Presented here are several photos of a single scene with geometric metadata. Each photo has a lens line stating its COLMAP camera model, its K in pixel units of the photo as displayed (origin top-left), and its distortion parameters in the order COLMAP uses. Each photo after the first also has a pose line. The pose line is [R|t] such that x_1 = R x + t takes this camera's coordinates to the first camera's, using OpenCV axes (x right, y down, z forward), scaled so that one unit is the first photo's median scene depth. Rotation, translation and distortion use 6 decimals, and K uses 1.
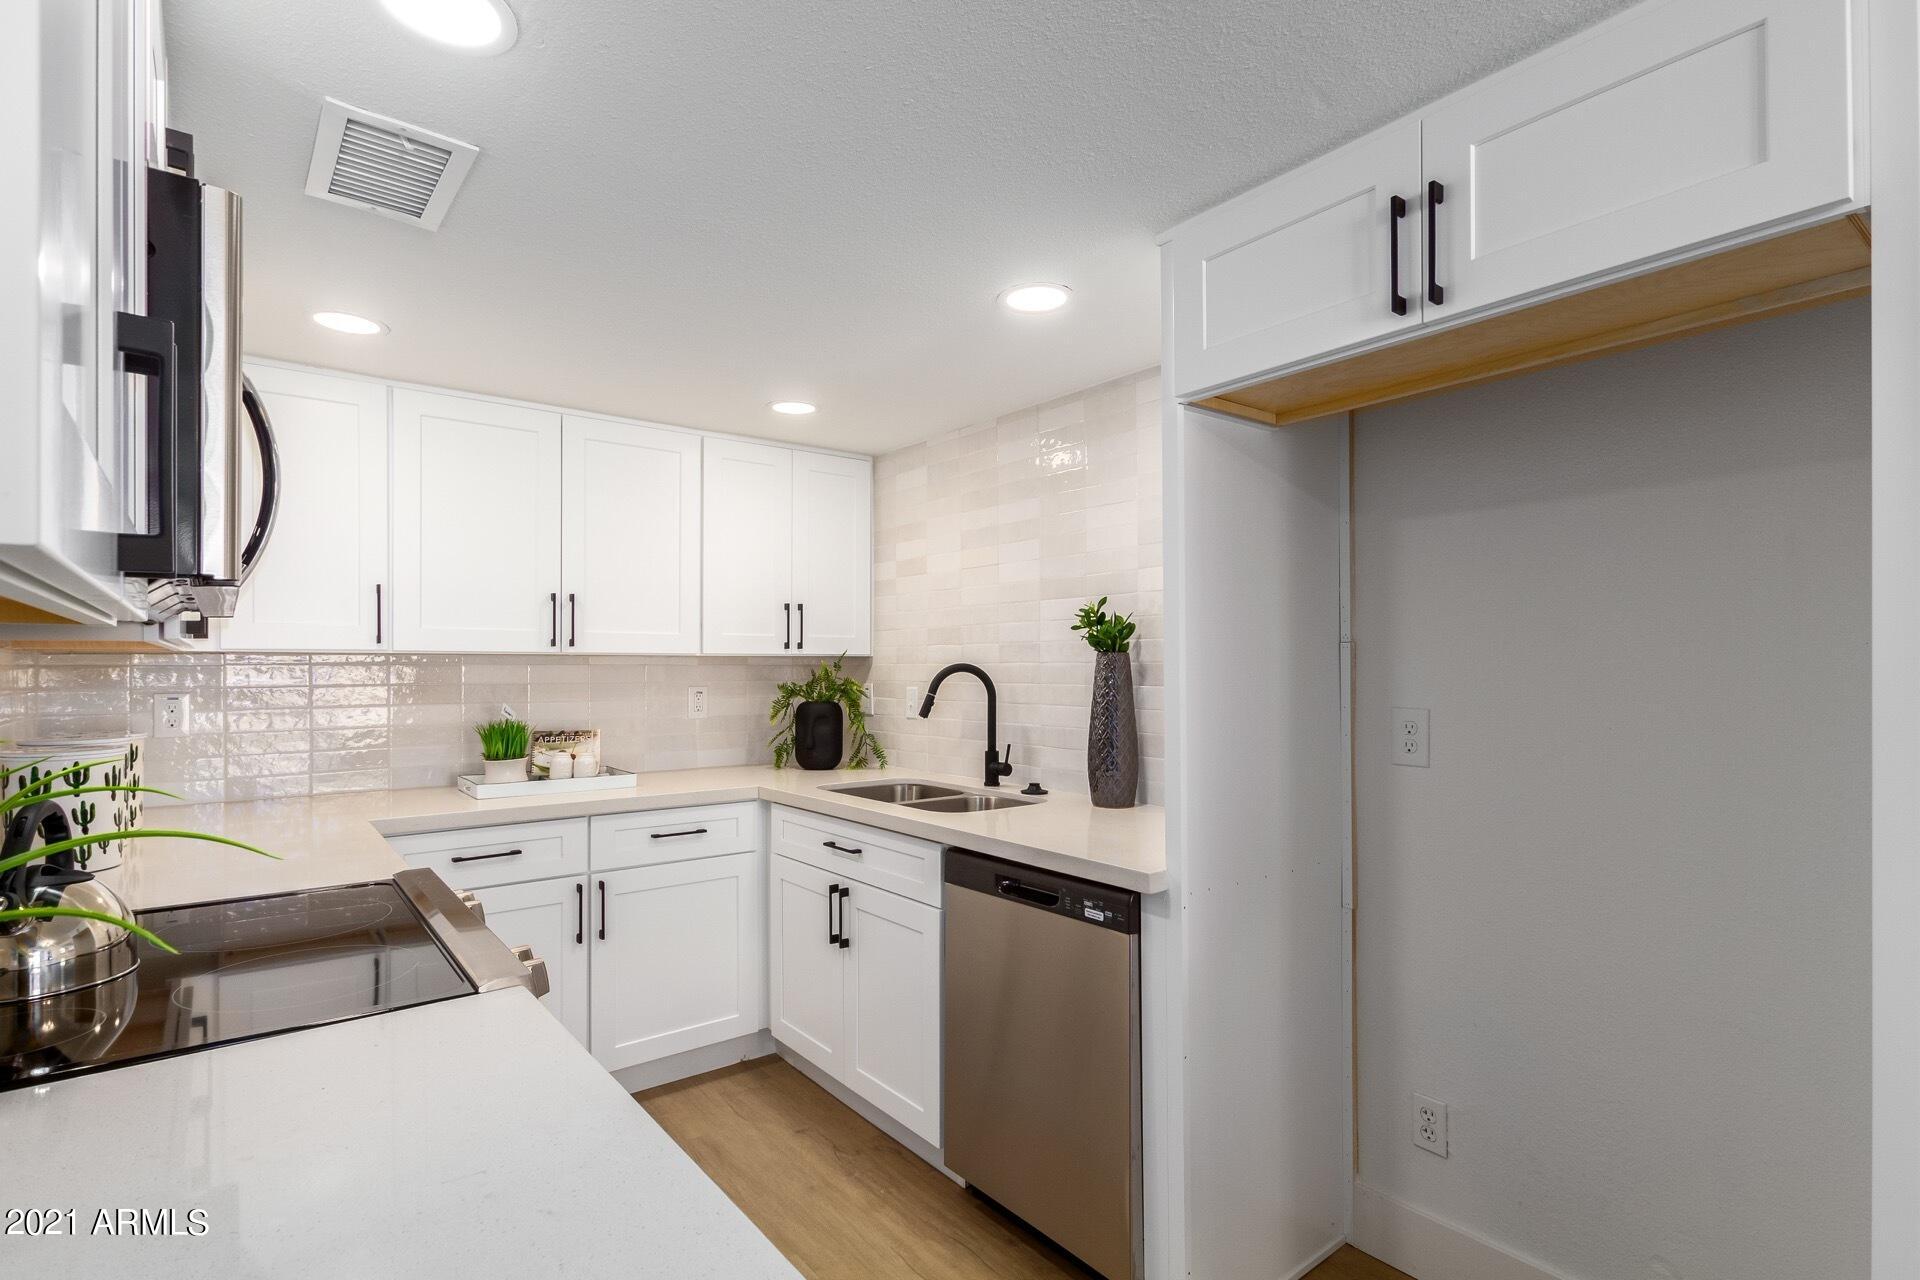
lens RADIAL K [[926.6, 0, 958.9], [0, 926.6, 659.1], [0, 0, 1]] dist [0.015985, -0.006858]
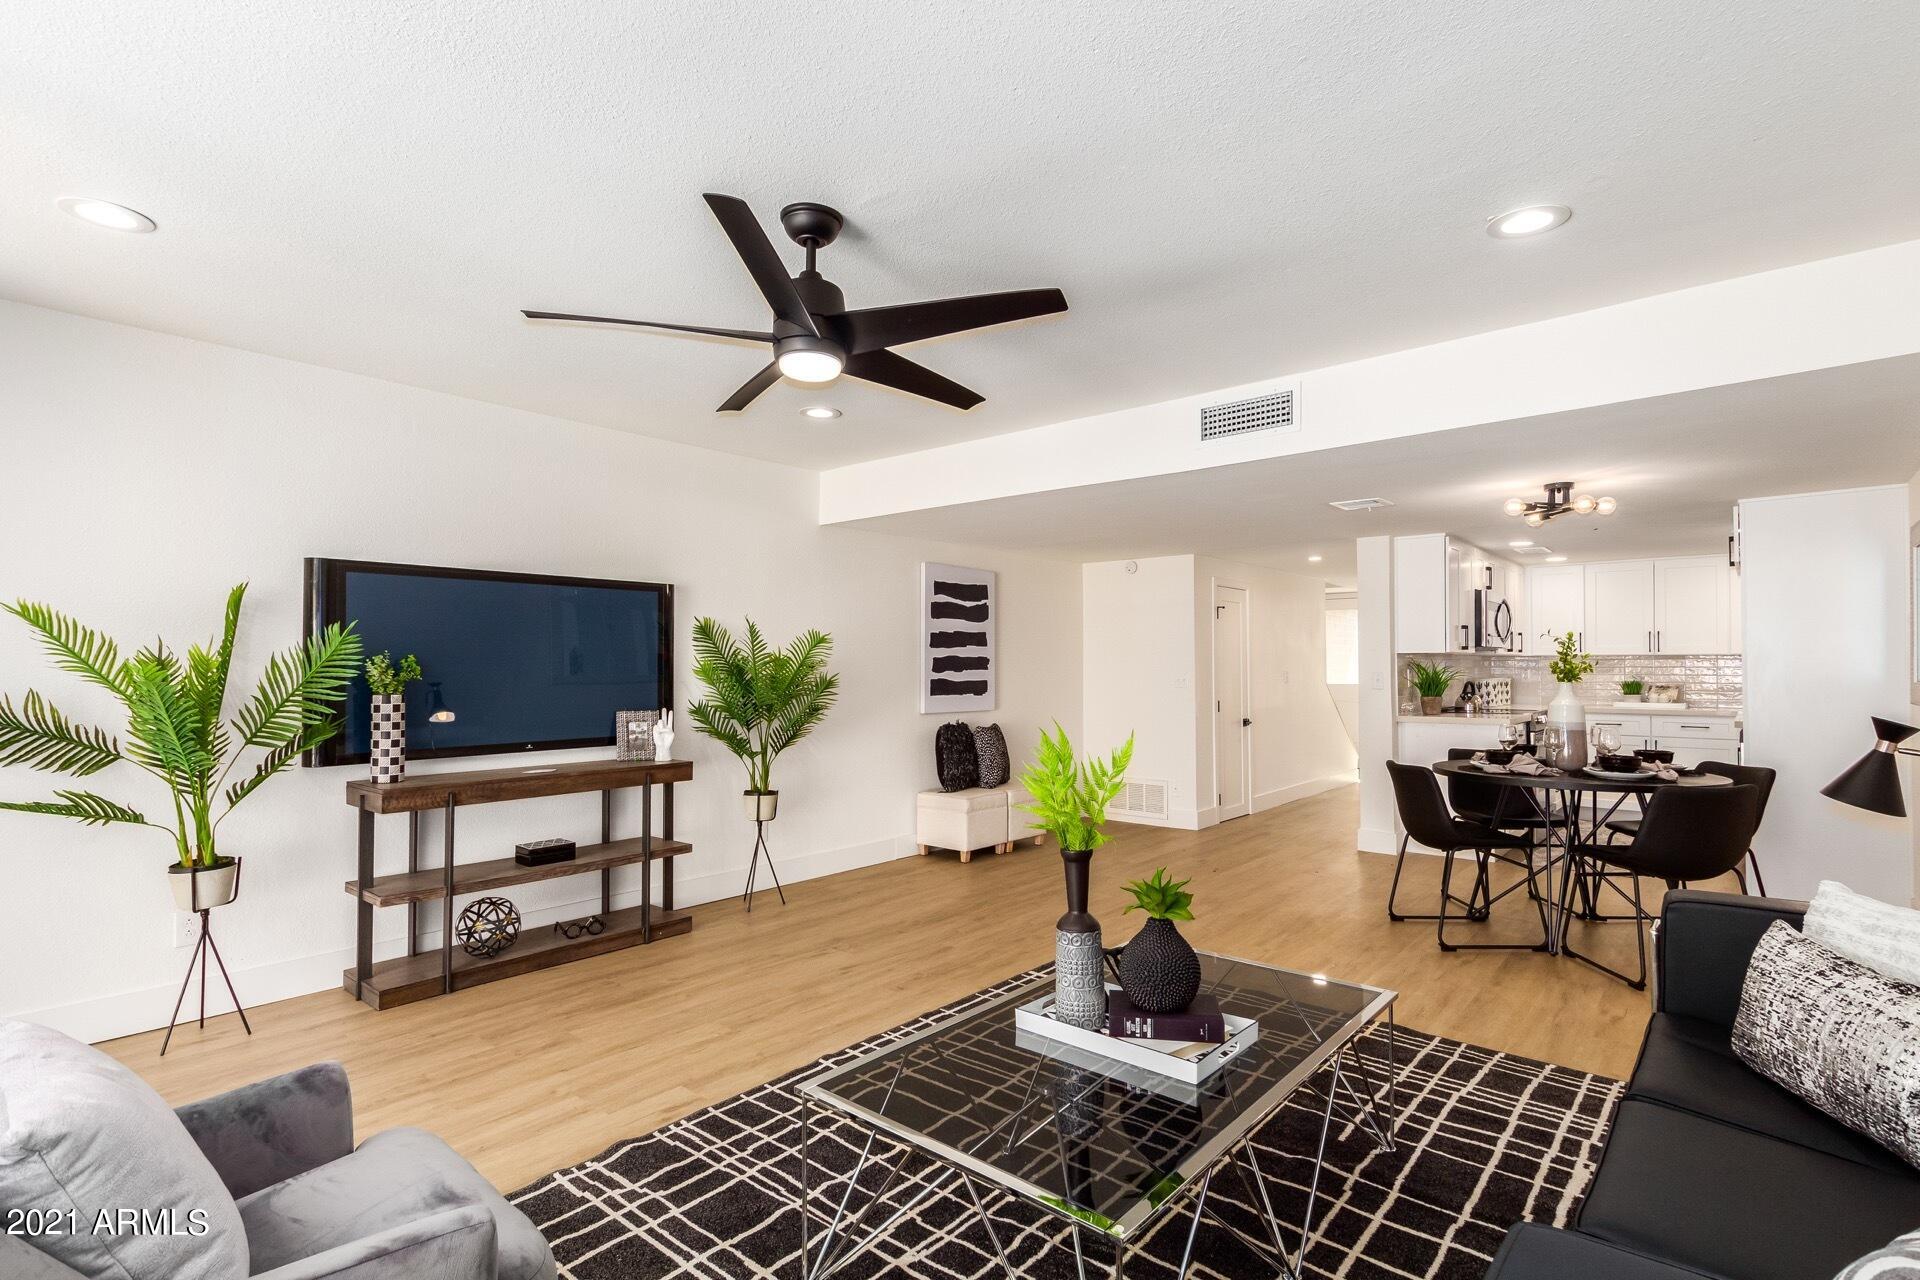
lens RADIAL K [[926.6, 0, 958.9], [0, 926.6, 659.1], [0, 0, 1]] dist [0.015985, -0.006858]
pose [[0.206463, -0.008627, -0.978416, 1.740144], [0.008505, 0.999939, -0.007022, 0.010079], [0.978417, -0.006872, 0.206524, -1.448099]]
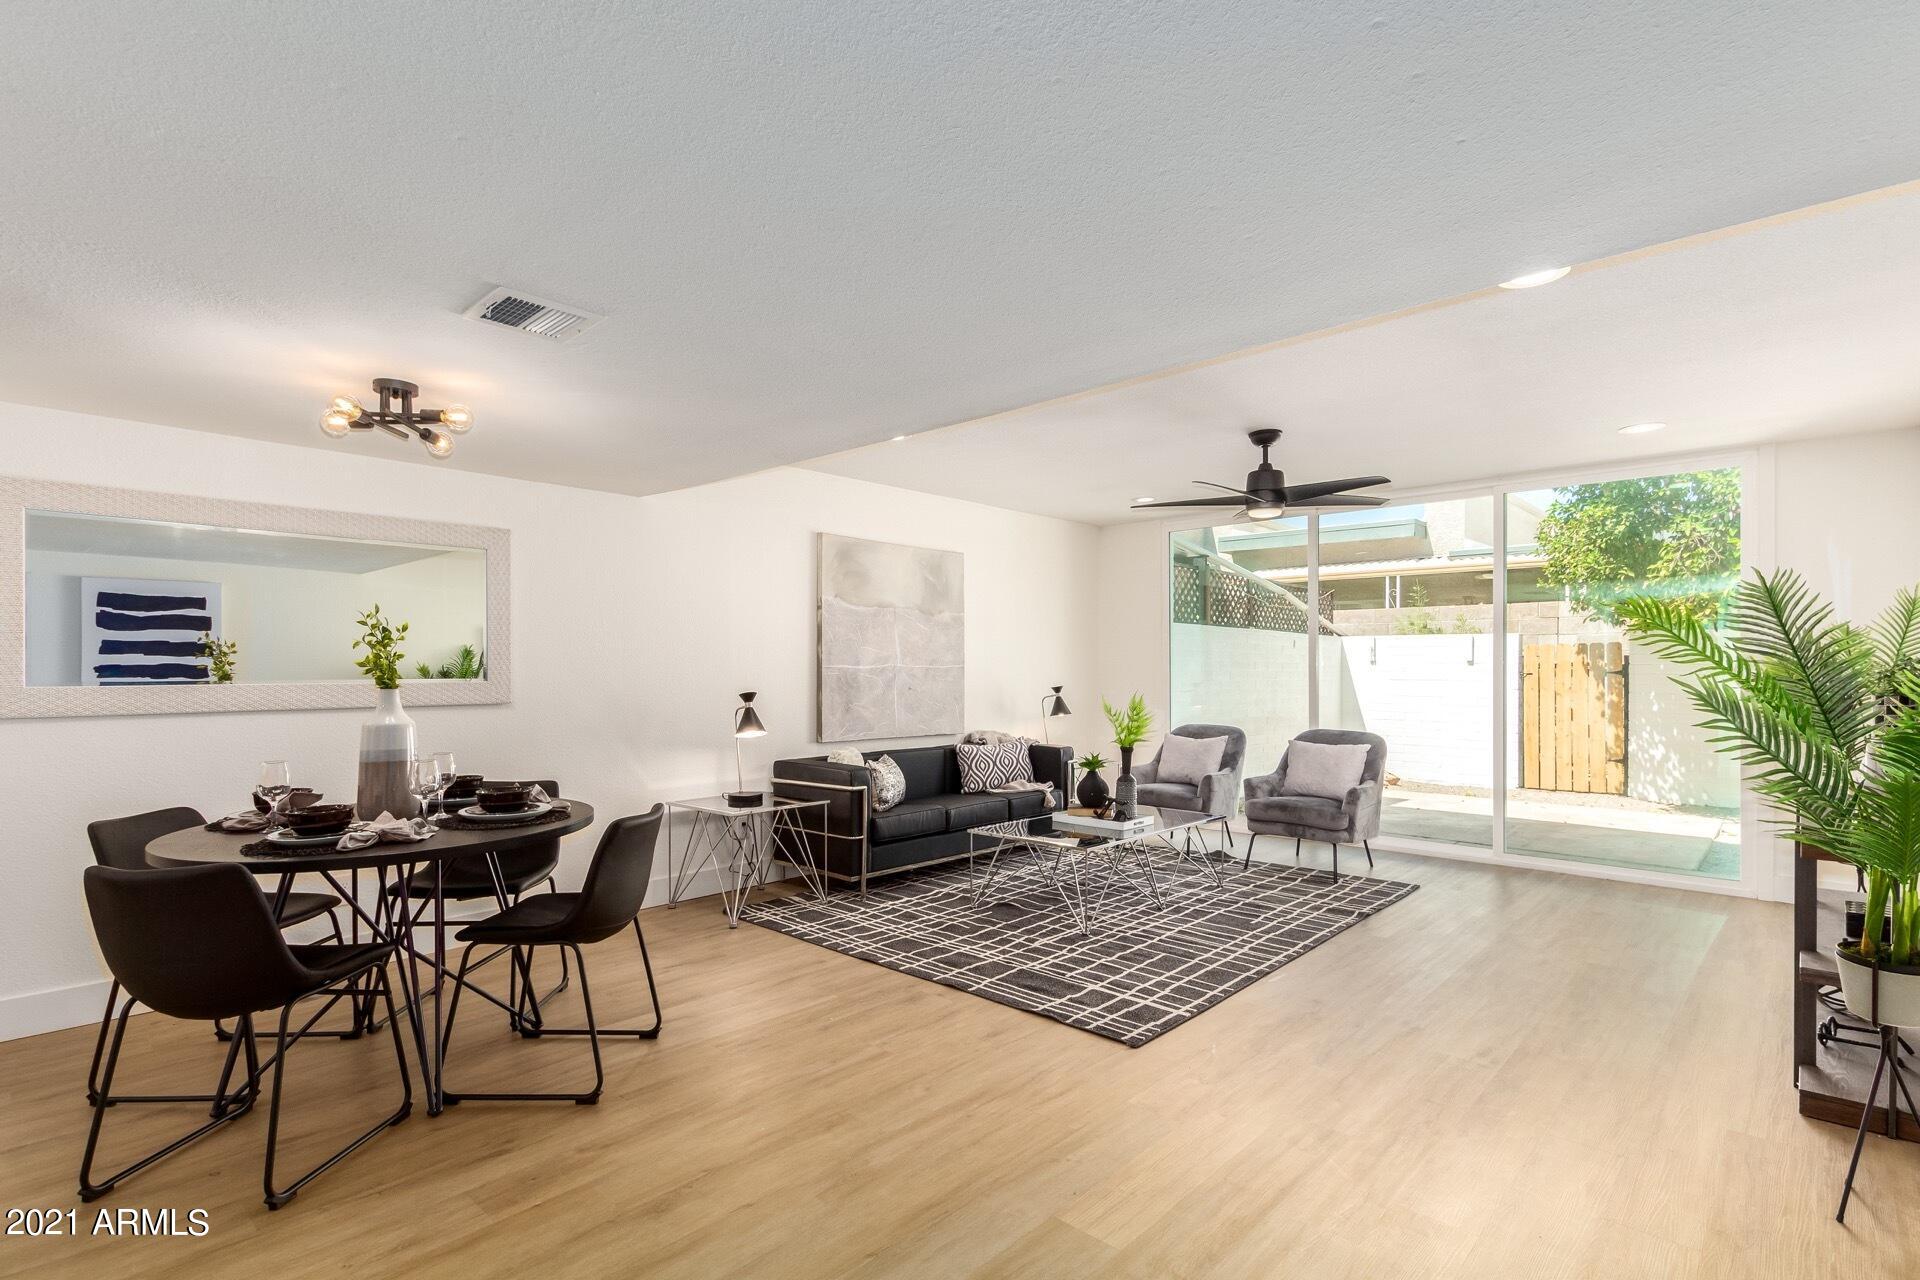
lens RADIAL K [[926.6, 0, 958.9], [0, 926.6, 659.1], [0, 0, 1]] dist [0.015985, -0.006858]
pose [[-0.167591, 0.009197, 0.985814, -0.681499], [-0.006568, 0.999924, -0.010445, 0.016942], [-0.985835, -0.008226, -0.167518, -0.582501]]
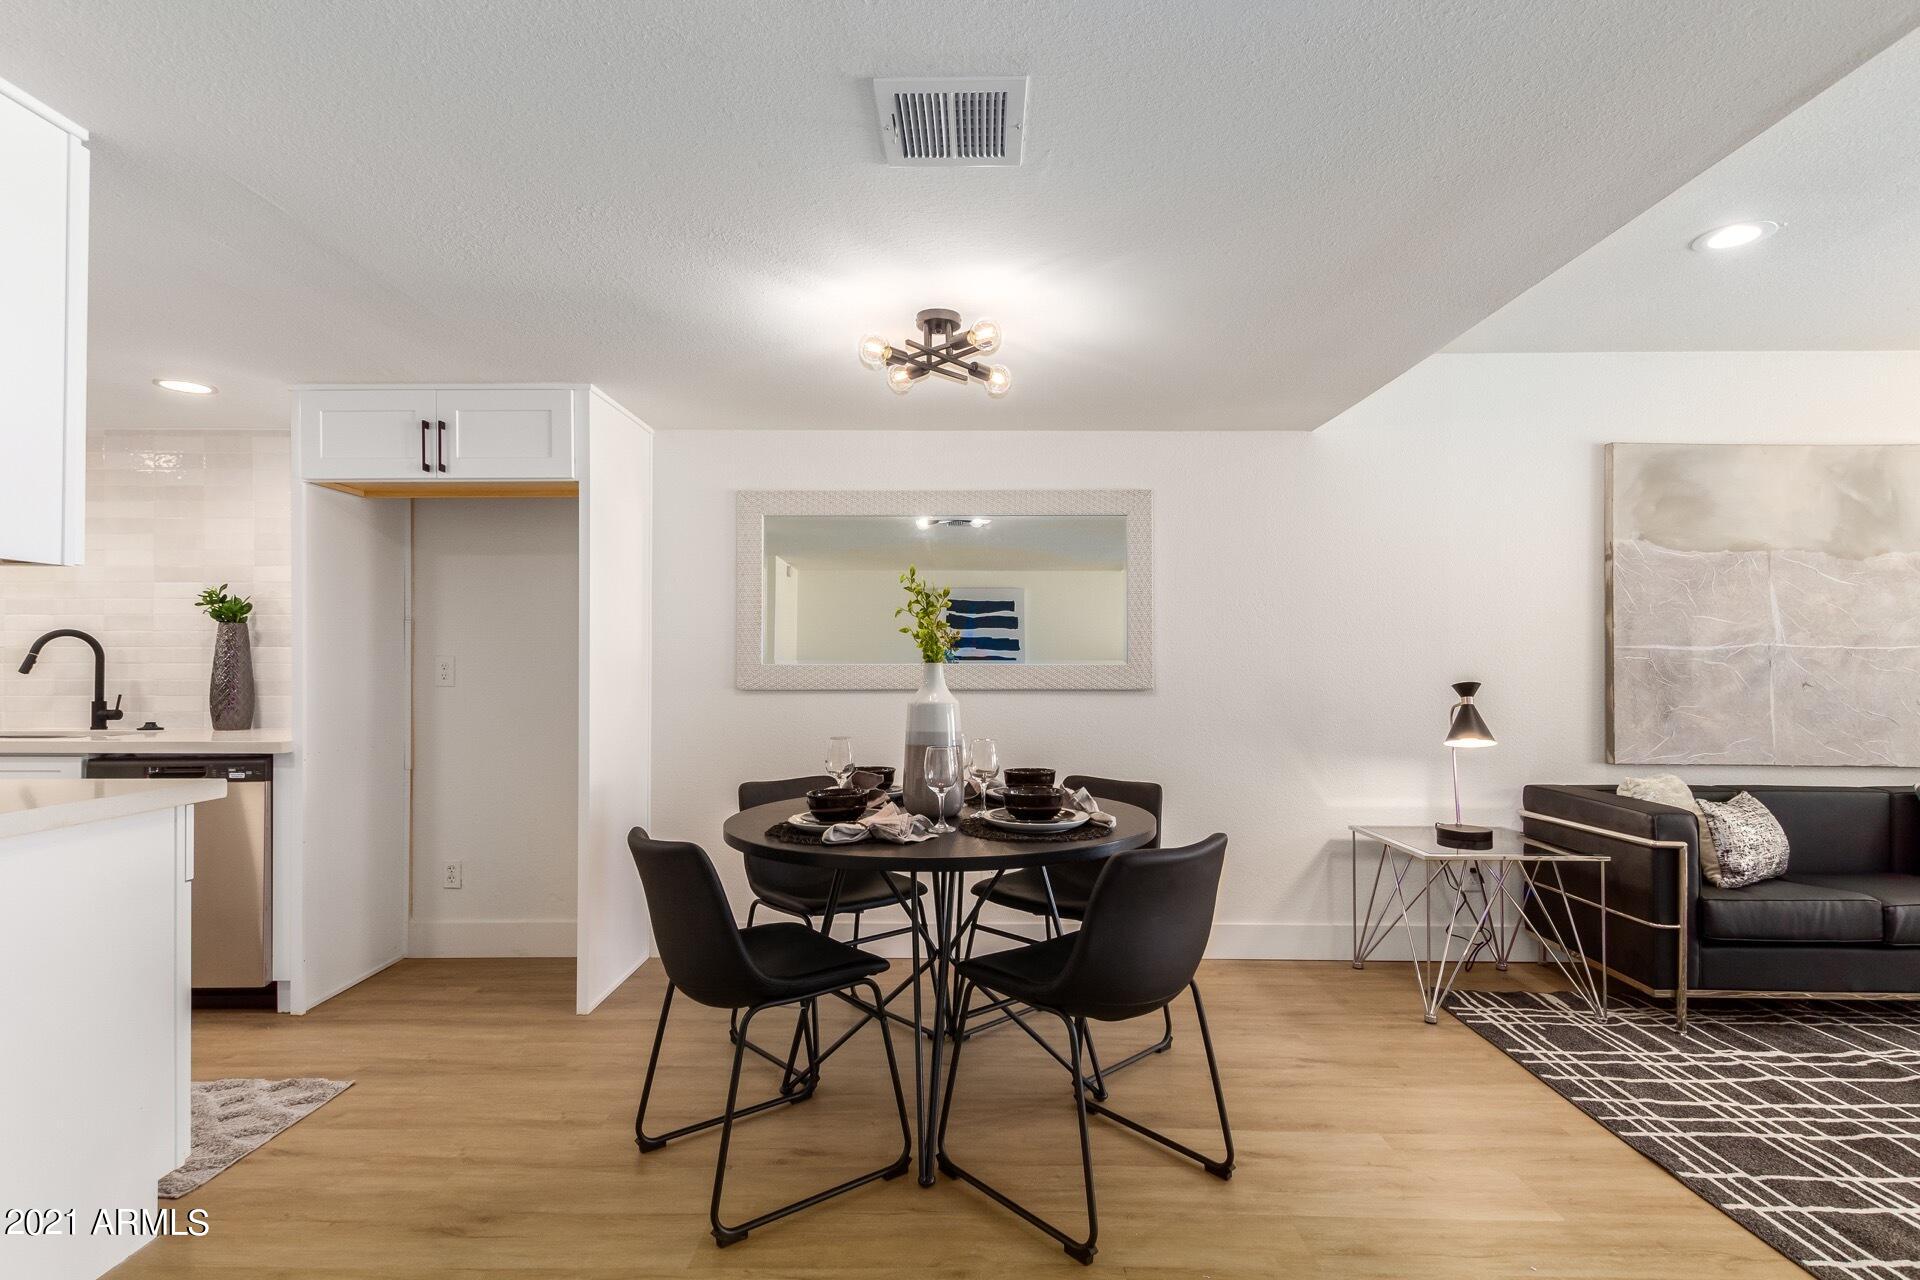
lens RADIAL K [[926.6, 0, 958.9], [0, 926.6, 659.1], [0, 0, 1]] dist [0.015985, -0.006858]
pose [[0.616315, 0.007926, 0.787460, -0.253891], [-0.006796, 0.999966, -0.004746, 0.043847], [-0.787471, -0.002426, 0.616347, -0.708498]]
